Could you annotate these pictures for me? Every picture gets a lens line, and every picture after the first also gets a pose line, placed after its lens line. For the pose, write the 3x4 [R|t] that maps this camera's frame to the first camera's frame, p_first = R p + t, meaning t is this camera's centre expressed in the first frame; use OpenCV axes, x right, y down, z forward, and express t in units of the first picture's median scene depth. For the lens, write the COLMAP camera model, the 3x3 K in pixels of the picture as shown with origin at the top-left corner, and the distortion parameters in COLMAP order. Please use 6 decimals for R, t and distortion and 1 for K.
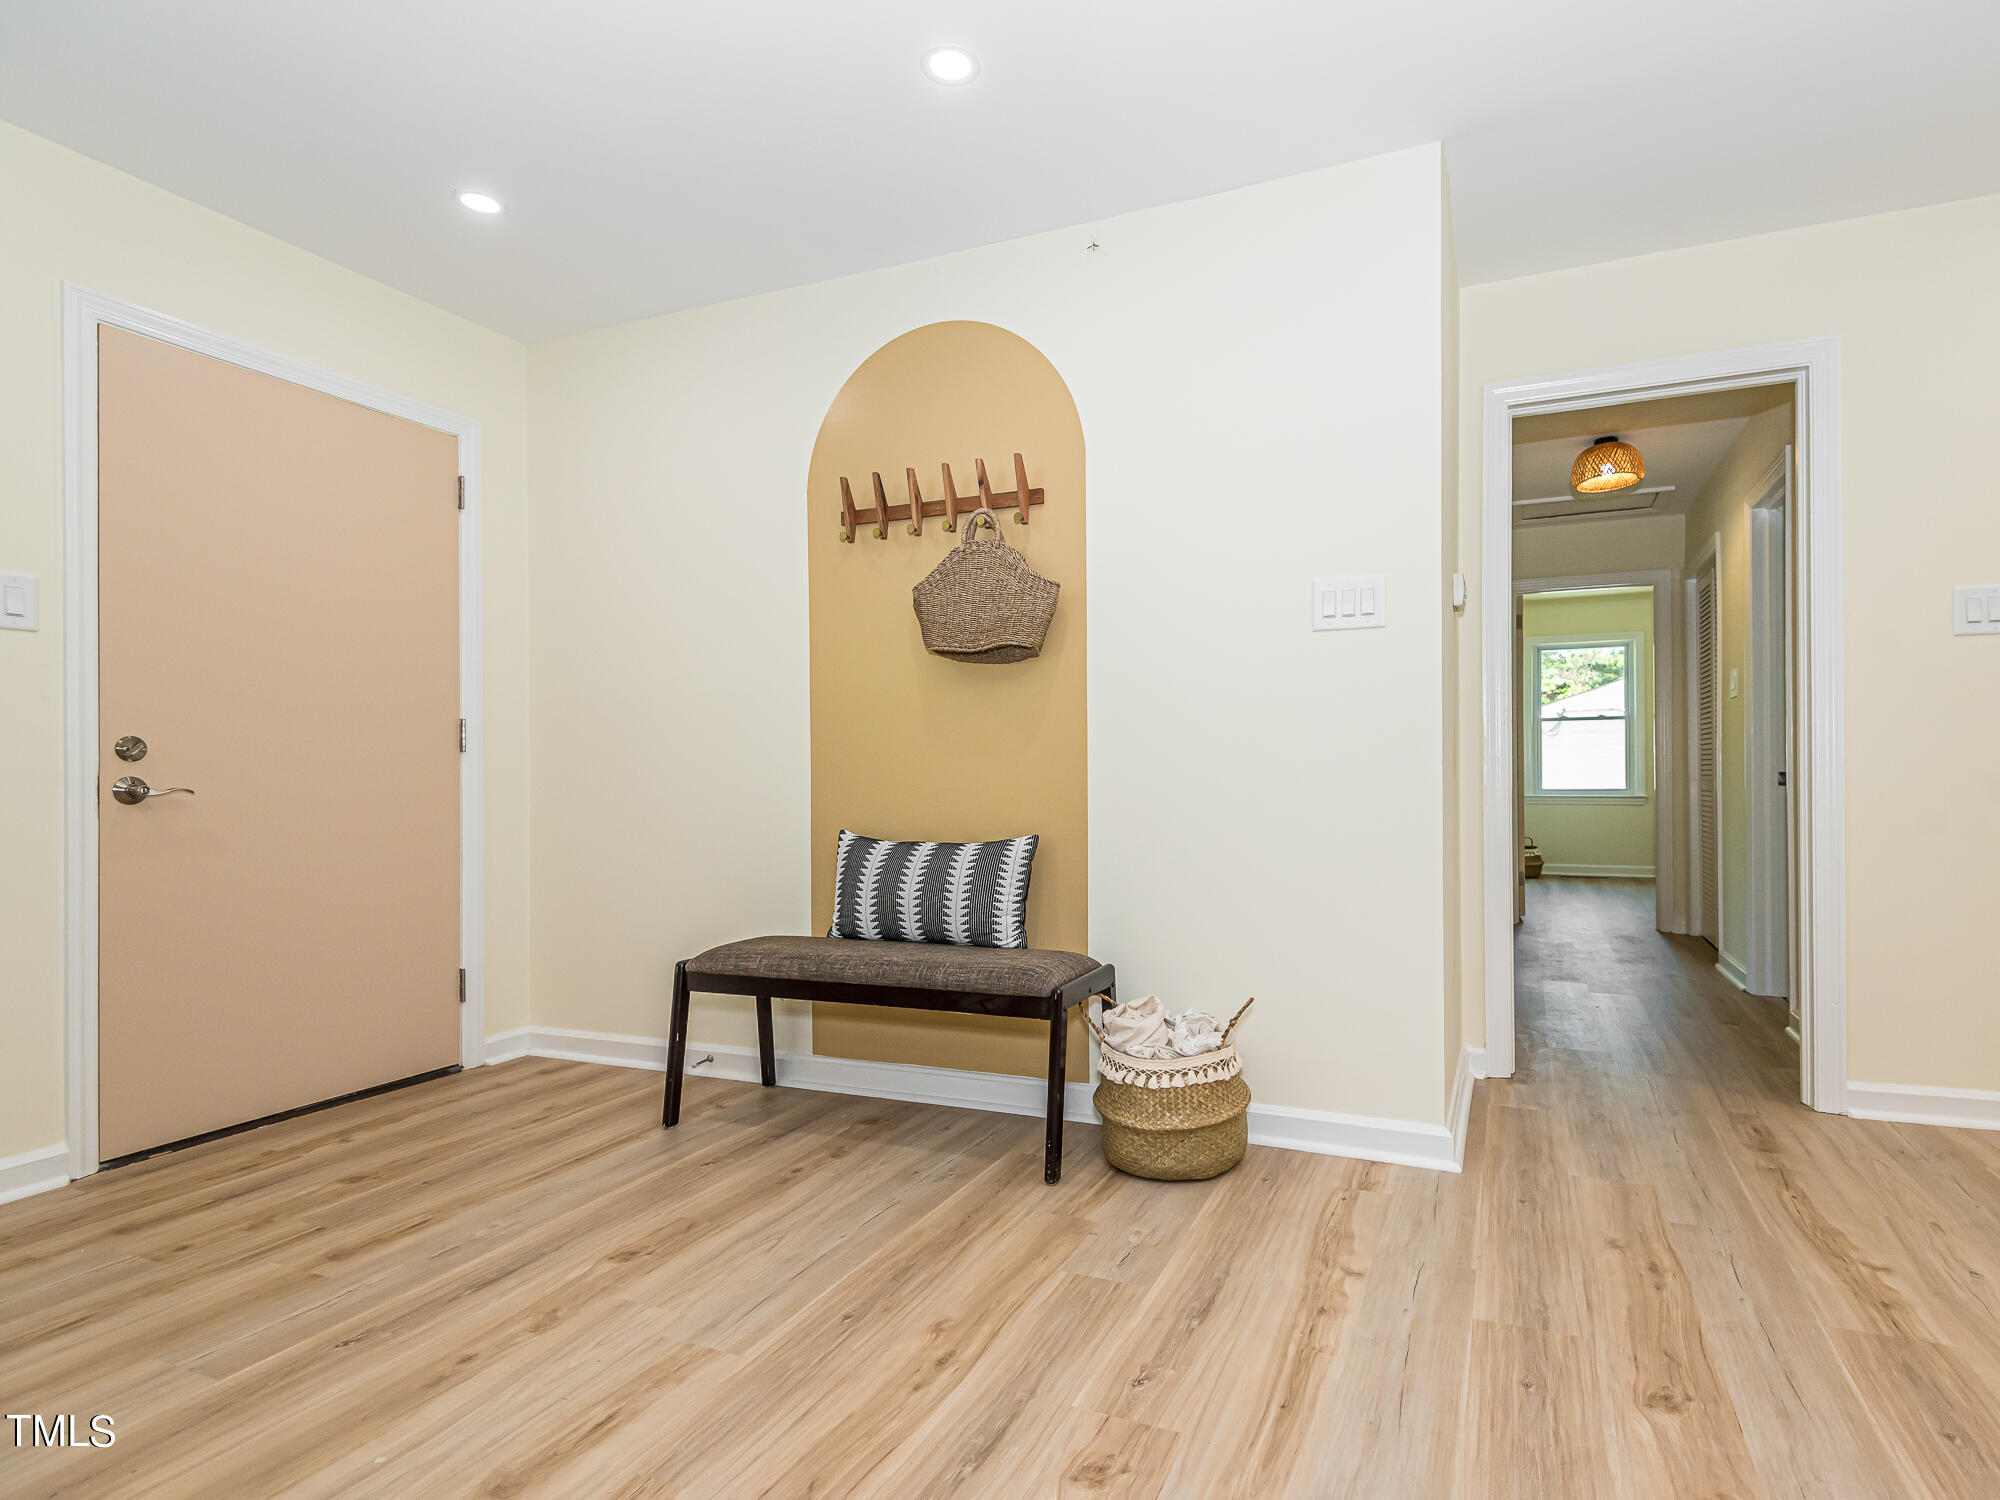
lens RADIAL K [[1025.0, 0, 1079.9], [0, 1025.0, 764.7], [0, 0, 1]] dist [0.021376, -0.004582]
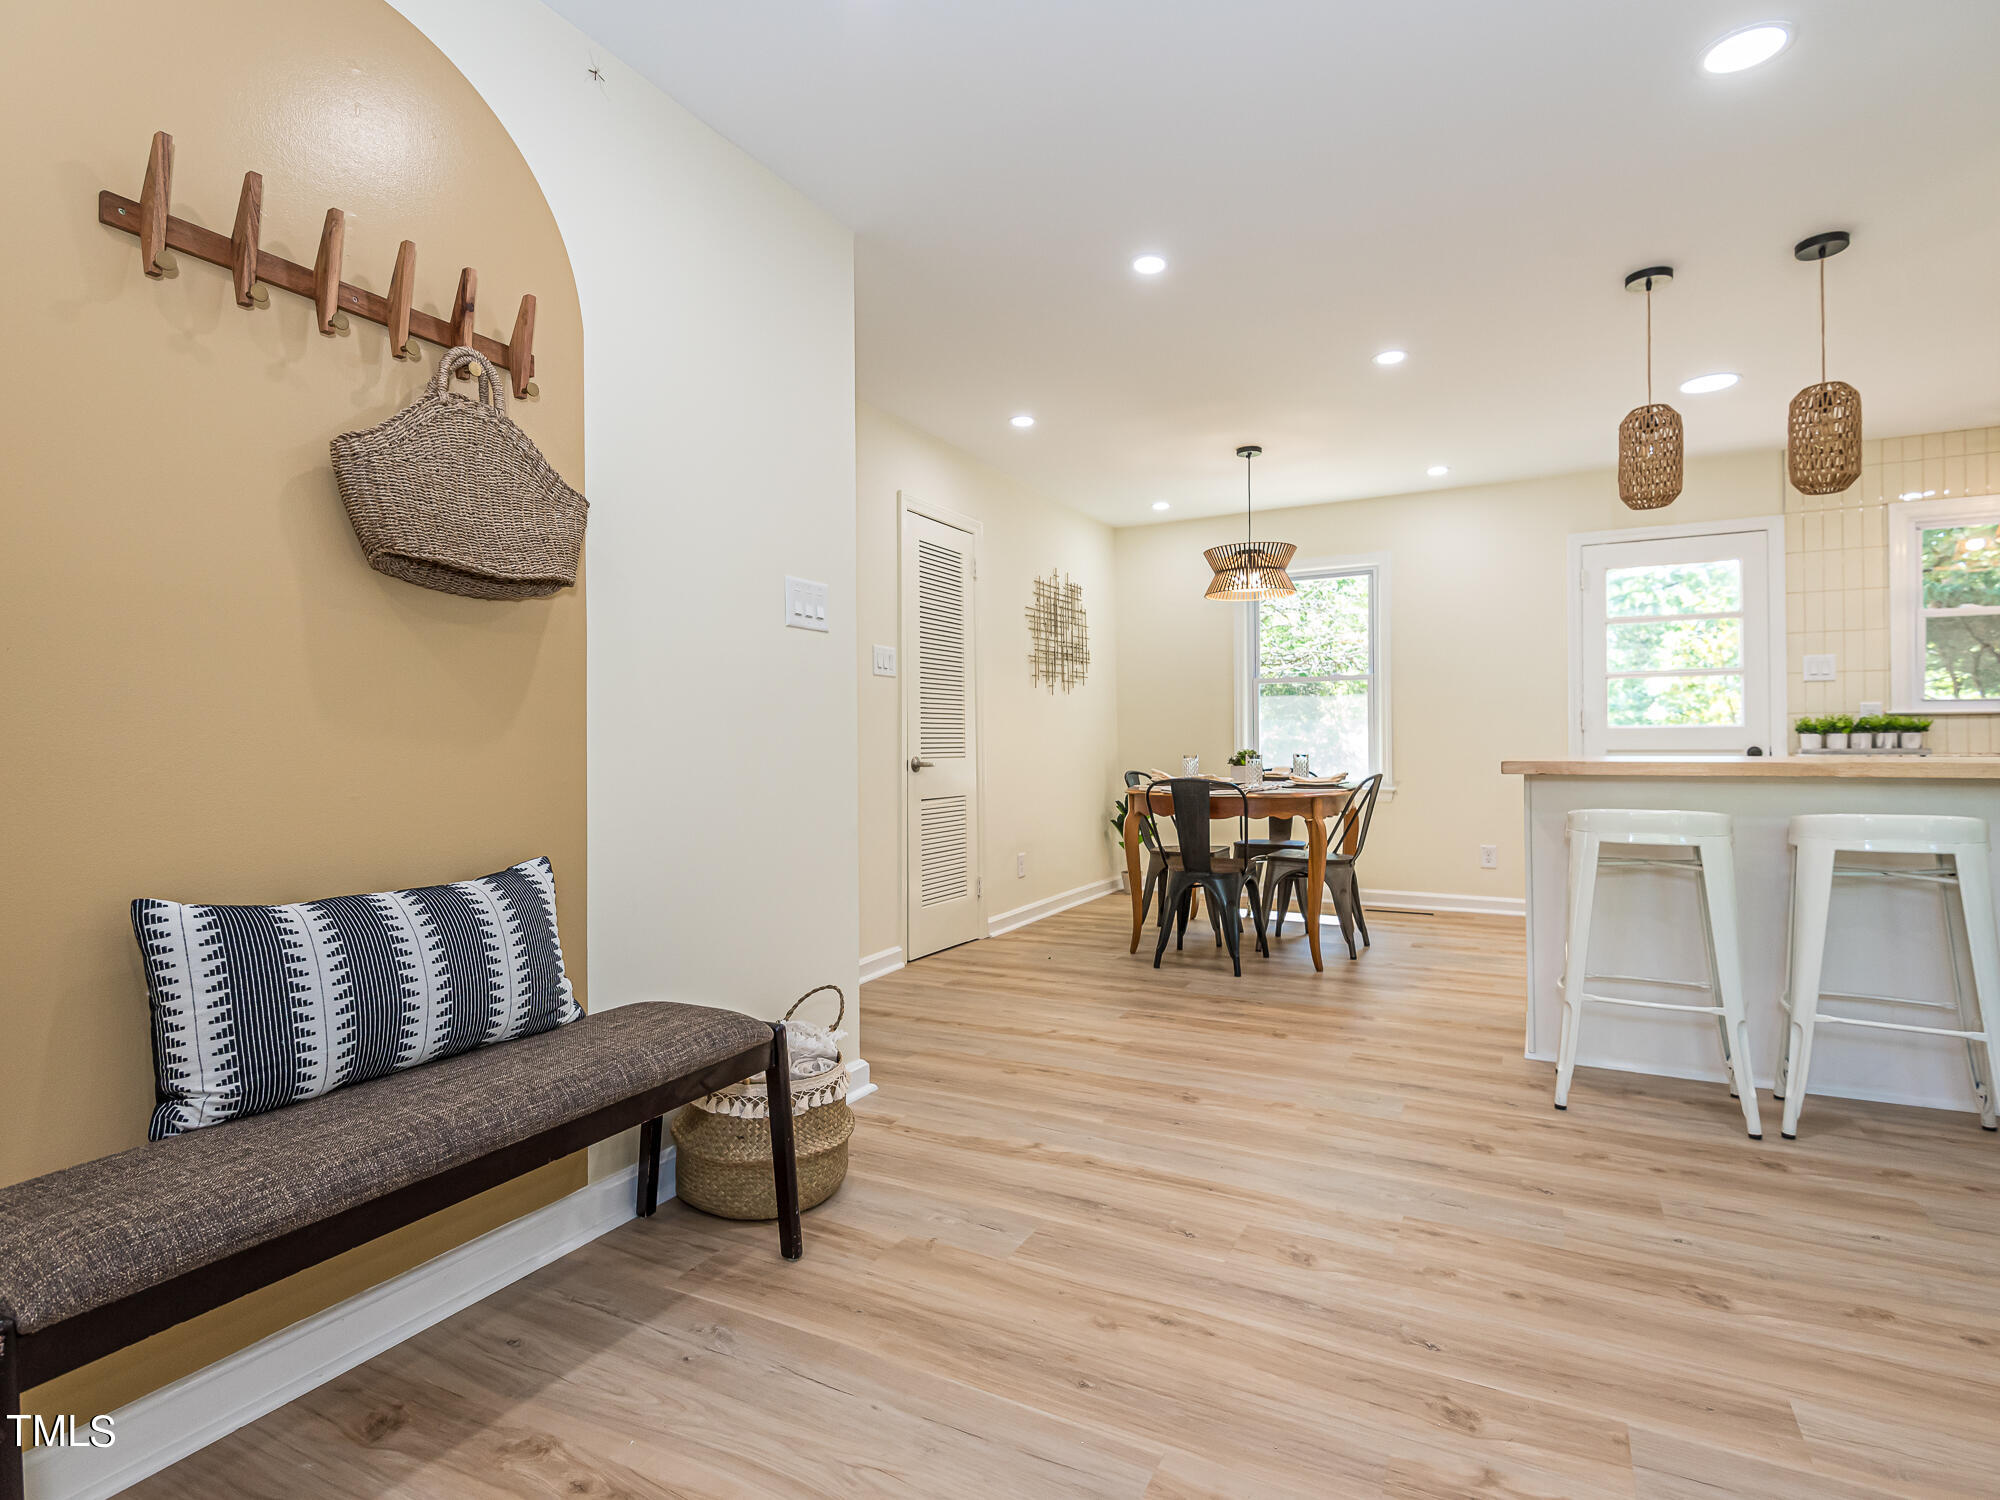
lens RADIAL K [[1025.0, 0, 1002.4], [0, 1025.0, 746.0], [0, 0, 1]] dist [0.021376, -0.004582]
pose [[0.096764, 0.006559, 0.995286, -0.854520], [0.000297, 0.999978, -0.006618, -0.002819], [-0.995307, 0.000936, 0.096760, 0.755429]]
